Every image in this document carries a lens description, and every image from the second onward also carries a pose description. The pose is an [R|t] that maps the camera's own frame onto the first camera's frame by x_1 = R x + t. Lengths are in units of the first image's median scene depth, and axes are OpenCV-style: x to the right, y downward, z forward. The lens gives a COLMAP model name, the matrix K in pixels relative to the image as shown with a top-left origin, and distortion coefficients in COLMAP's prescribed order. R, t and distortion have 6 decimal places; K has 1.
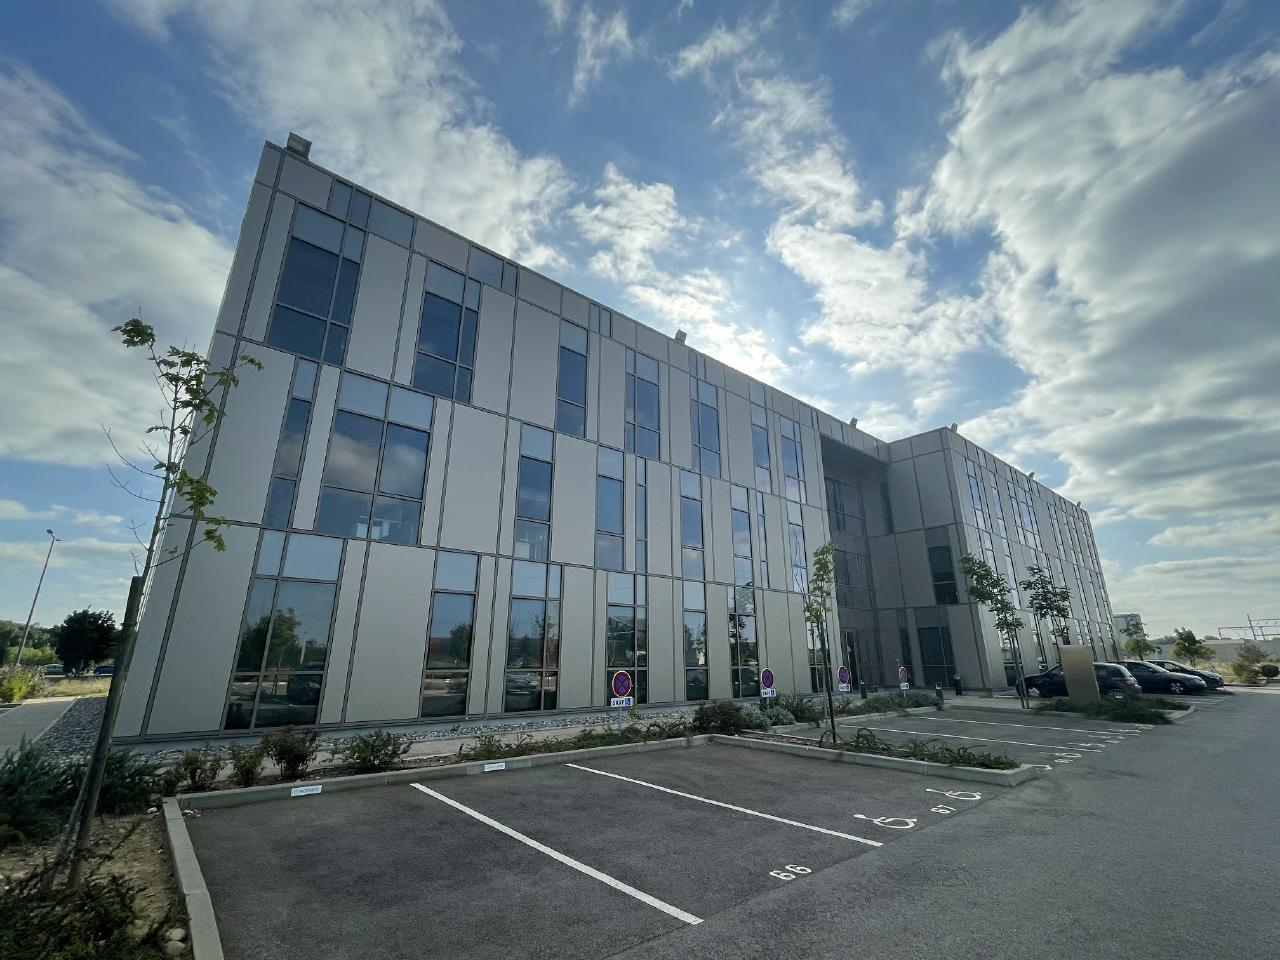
lens RADIAL K [[578.8, 0, 629.2], [0, 578.8, 479.5], [0, 0, 1]] dist [-0.000466, -0.000207]
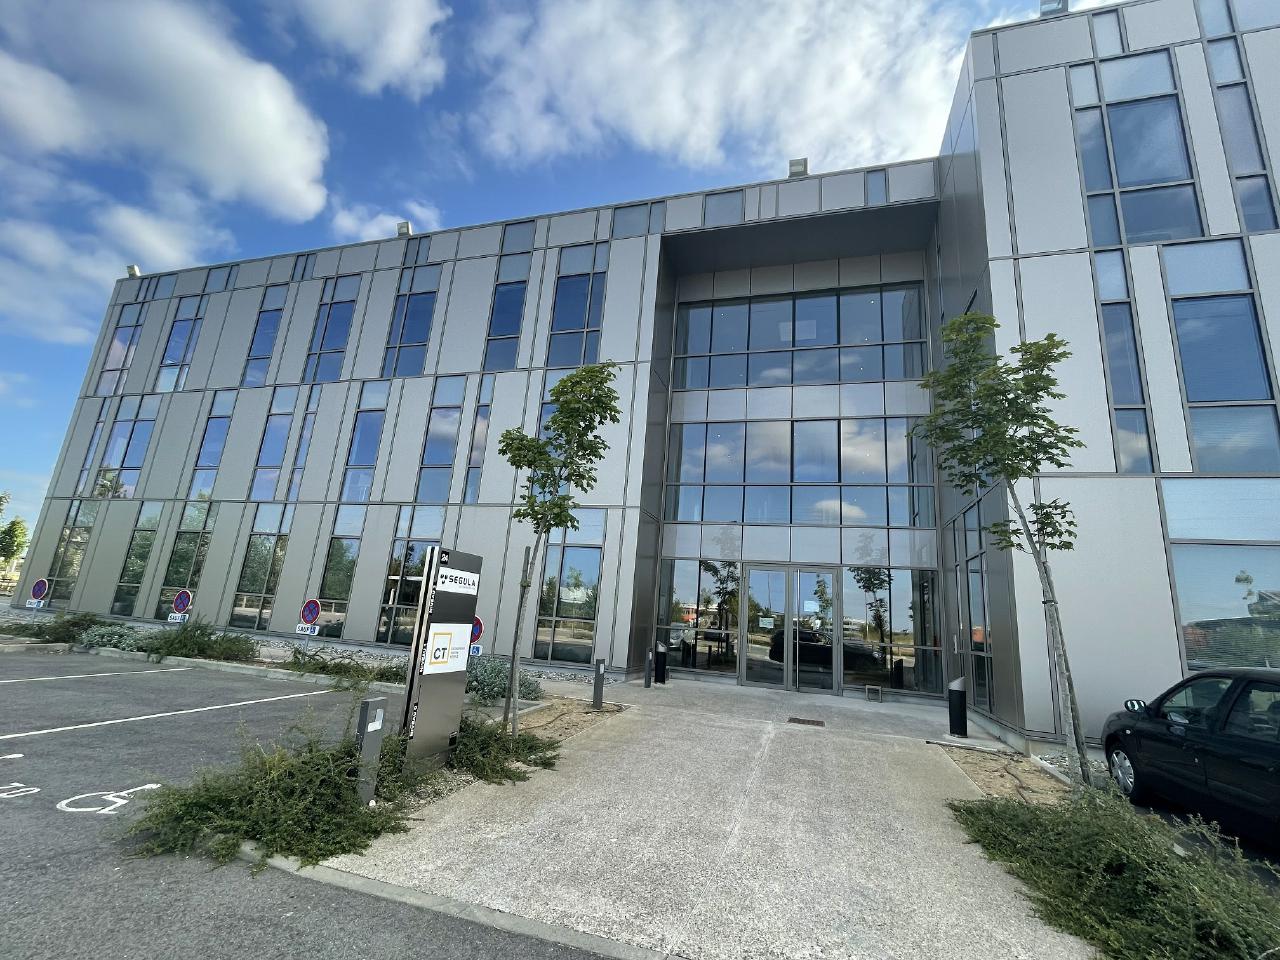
lens RADIAL K [[578.8, 0, 636.4], [0, 578.8, 476.1], [0, 0, 1]] dist [-0.000466, -0.000207]
pose [[0.545587, -0.161106, -0.822423, 0.802757], [0.184589, 0.980349, -0.069588, 0.208263], [0.817473, -0.113844, 0.564604, 0.650832]]
